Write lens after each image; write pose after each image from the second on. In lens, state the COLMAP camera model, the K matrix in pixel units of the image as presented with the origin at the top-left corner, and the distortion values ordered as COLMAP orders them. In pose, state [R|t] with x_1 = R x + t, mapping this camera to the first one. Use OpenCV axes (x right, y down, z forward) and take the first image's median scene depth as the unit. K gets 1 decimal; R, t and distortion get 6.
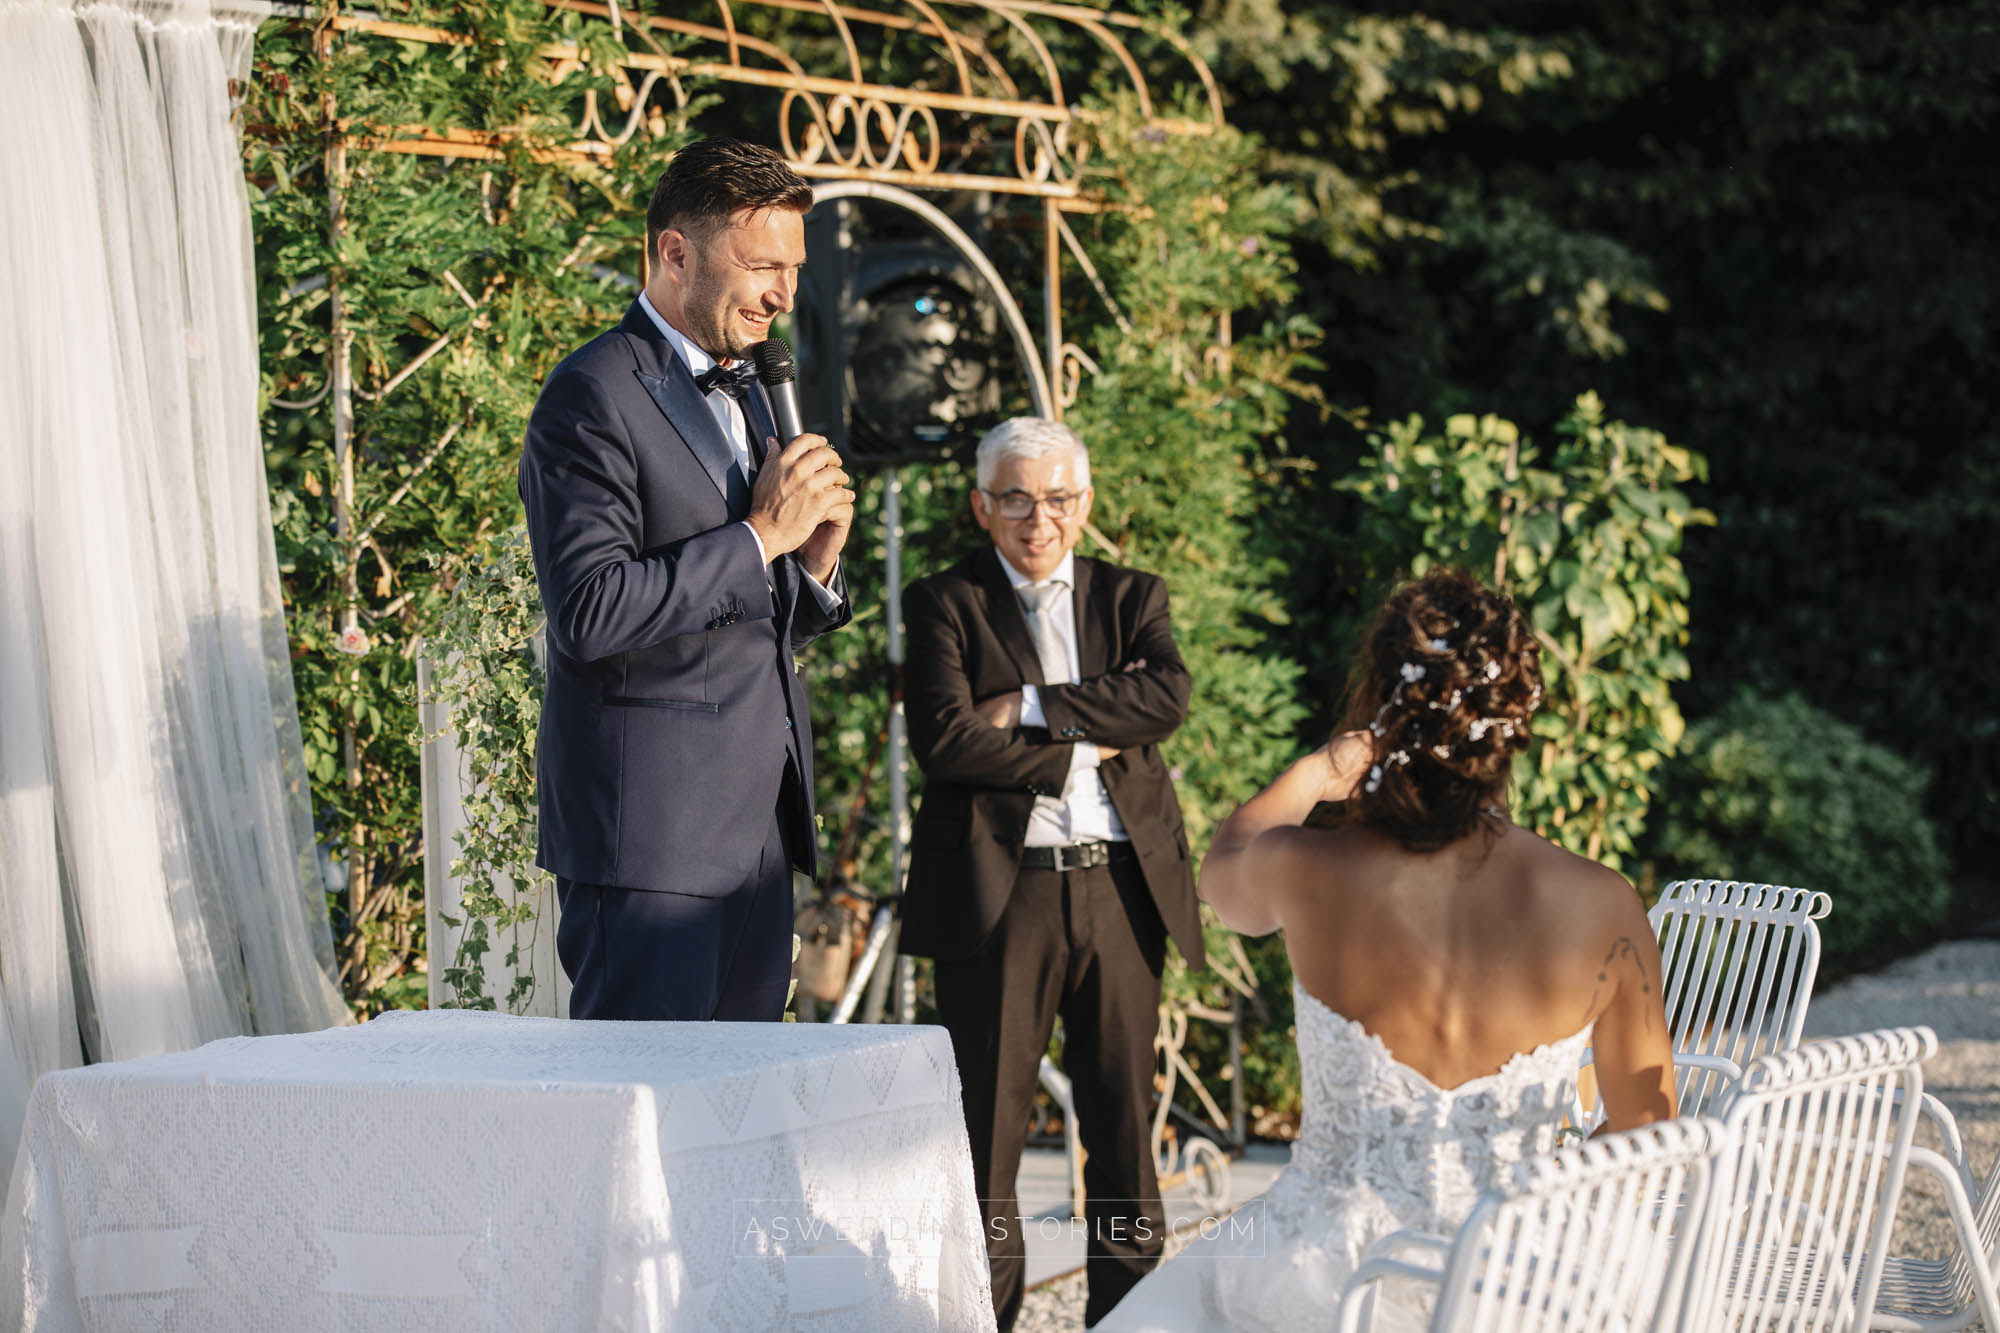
lens RADIAL K [[5440.2, 0, 997.3], [0, 5440.2, 645.9], [0, 0, 1]] dist [-0.096542, 0.000000]
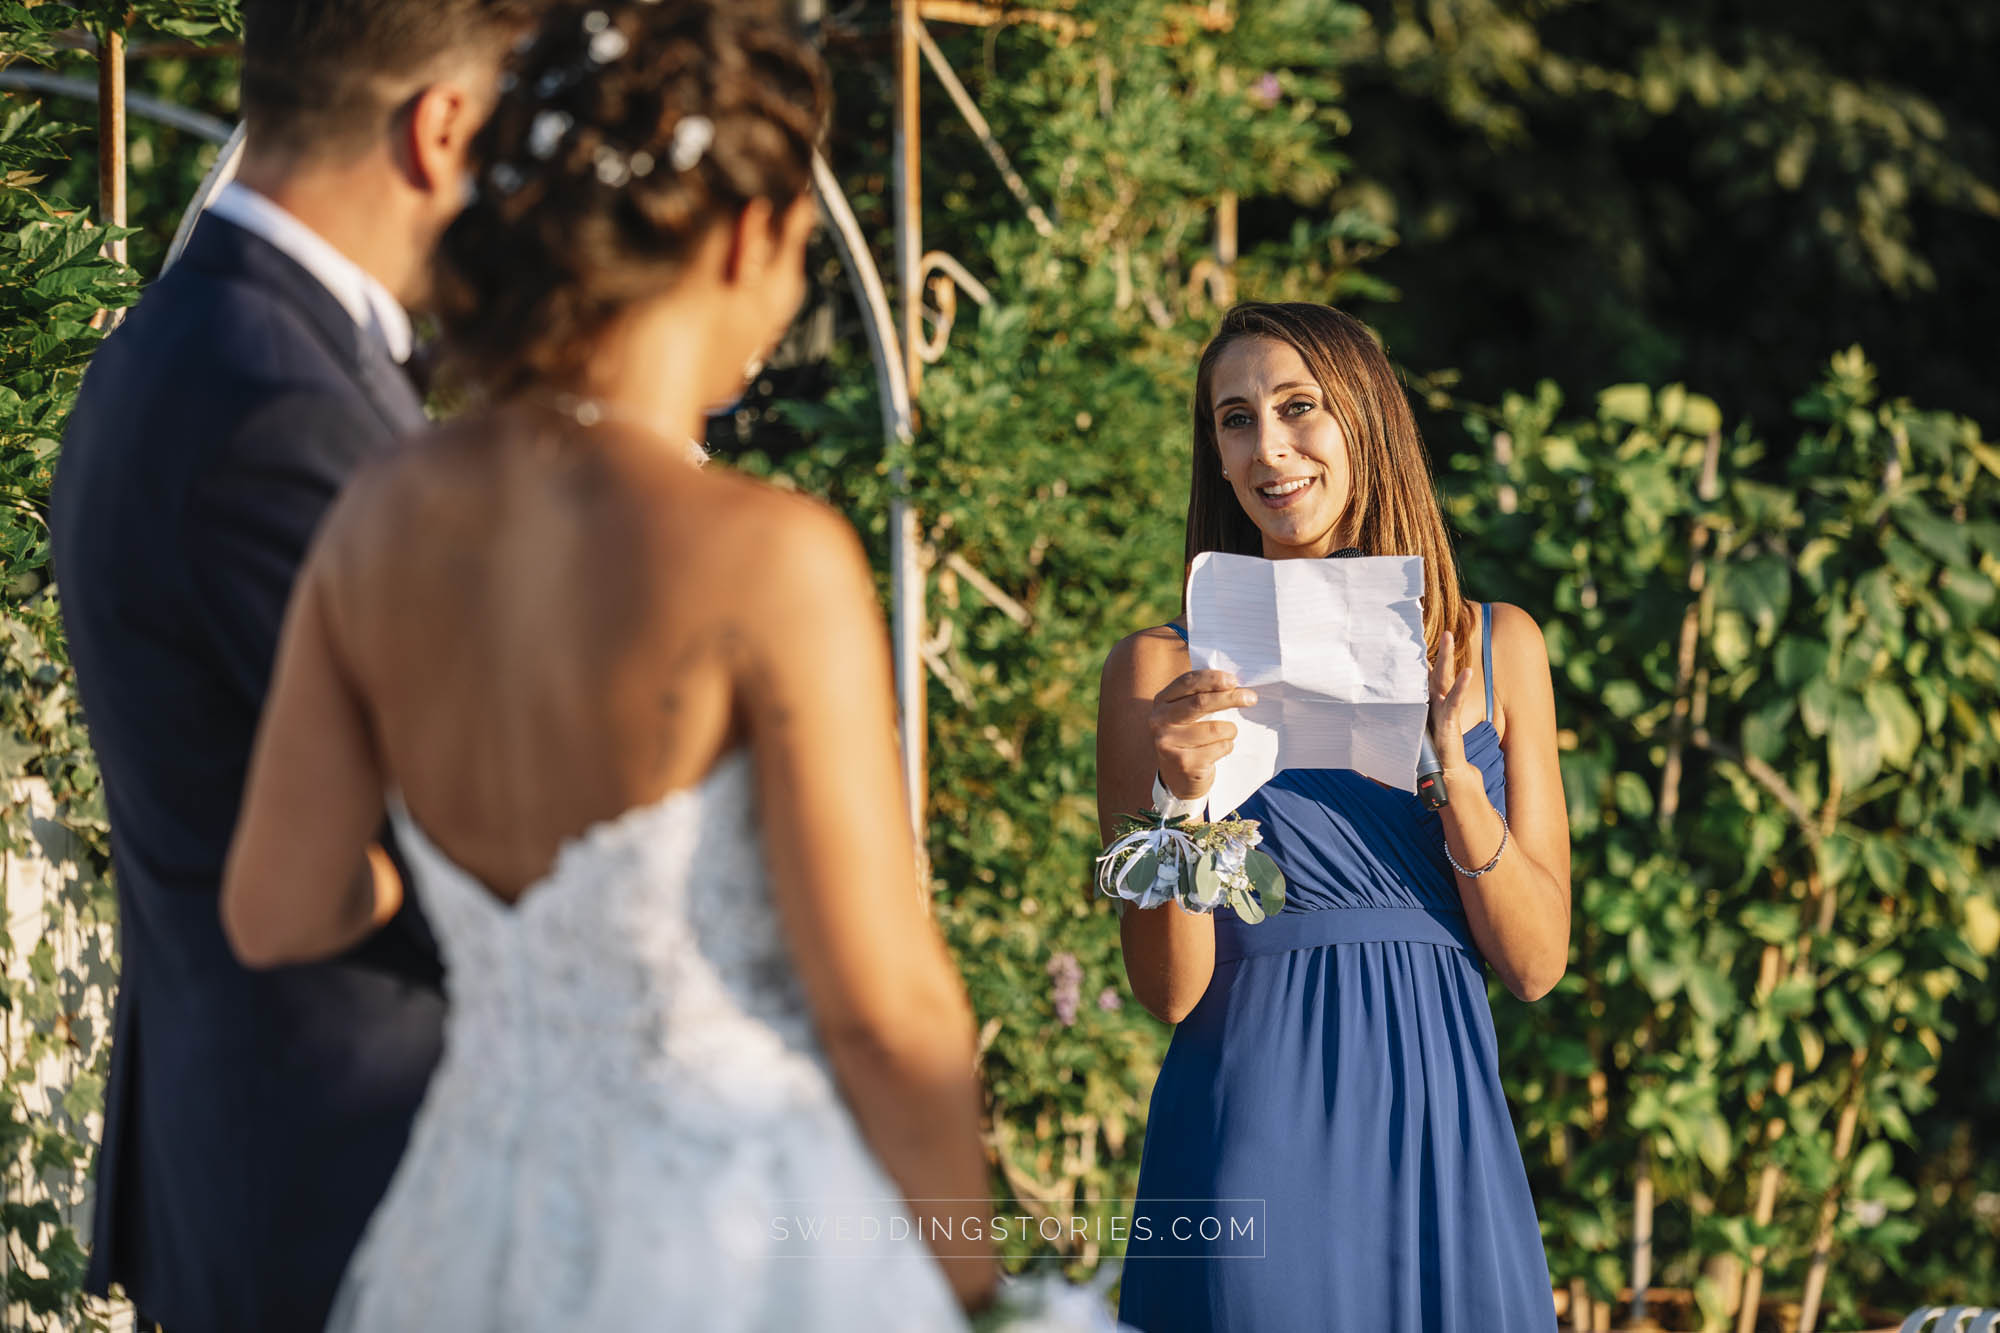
lens RADIAL K [[7527.9, 0, 999.7], [0, 7527.9, 676.1], [0, 0, 1]] dist [0.325854, 0.000000]
pose [[0.999775, 0.016597, -0.013204, 0.029686], [-0.016610, 0.999862, -0.000872, -0.009542], [0.013188, 0.001091, 0.999912, 0.192283]]
